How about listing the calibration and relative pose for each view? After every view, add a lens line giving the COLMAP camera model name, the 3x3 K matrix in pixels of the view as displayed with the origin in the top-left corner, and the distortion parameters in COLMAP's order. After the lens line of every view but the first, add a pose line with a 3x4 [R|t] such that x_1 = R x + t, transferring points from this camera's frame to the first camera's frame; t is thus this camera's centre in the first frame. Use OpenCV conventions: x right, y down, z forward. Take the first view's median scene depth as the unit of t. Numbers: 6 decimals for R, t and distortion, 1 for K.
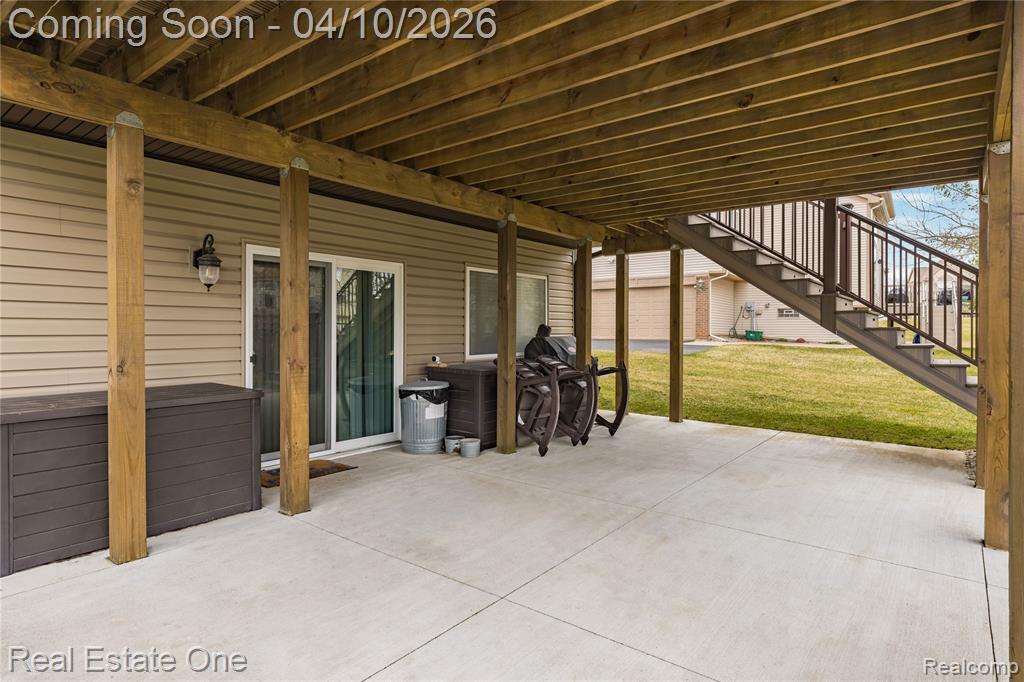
lens RADIAL K [[565.7, 0, 512.7], [0, 565.7, 337.3], [0, 0, 1]] dist [0.003064, 0.011471]
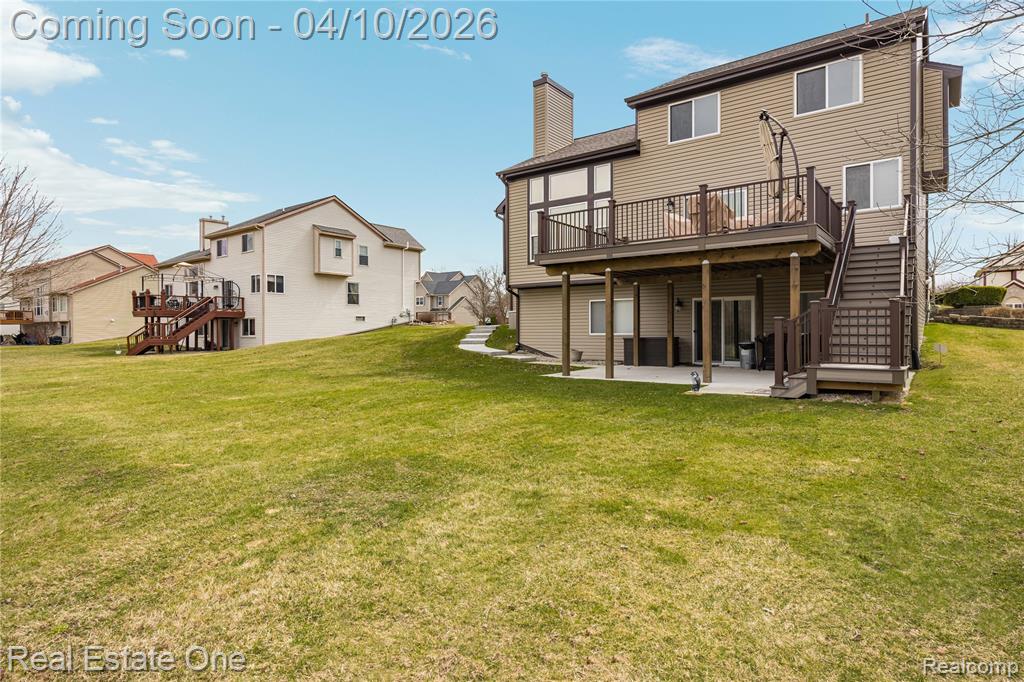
lens RADIAL K [[565.7, 0, 512.8], [0, 565.7, 337.6], [0, 0, 1]] dist [0.003064, 0.011471]
pose [[0.010689, 0.005061, -0.999930, 2.355197], [-0.004389, 0.999978, 0.005014, 0.052805], [0.999933, 0.004335, 0.010711, -0.118938]]
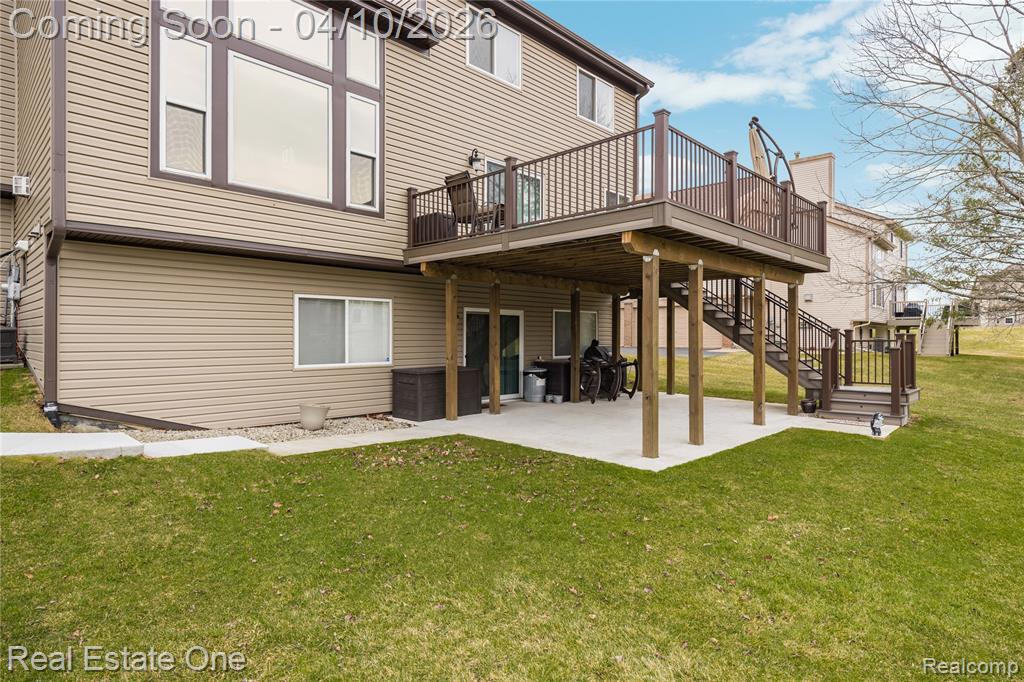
lens RADIAL K [[565.7, 0, 510.8], [0, 565.7, 337.5], [0, 0, 1]] dist [0.003064, 0.011471]
pose [[0.993406, -0.000409, -0.114648, -0.007348], [-0.000922, 0.999933, -0.011554, -0.009957], [0.114645, 0.011584, 0.993339, -1.032930]]
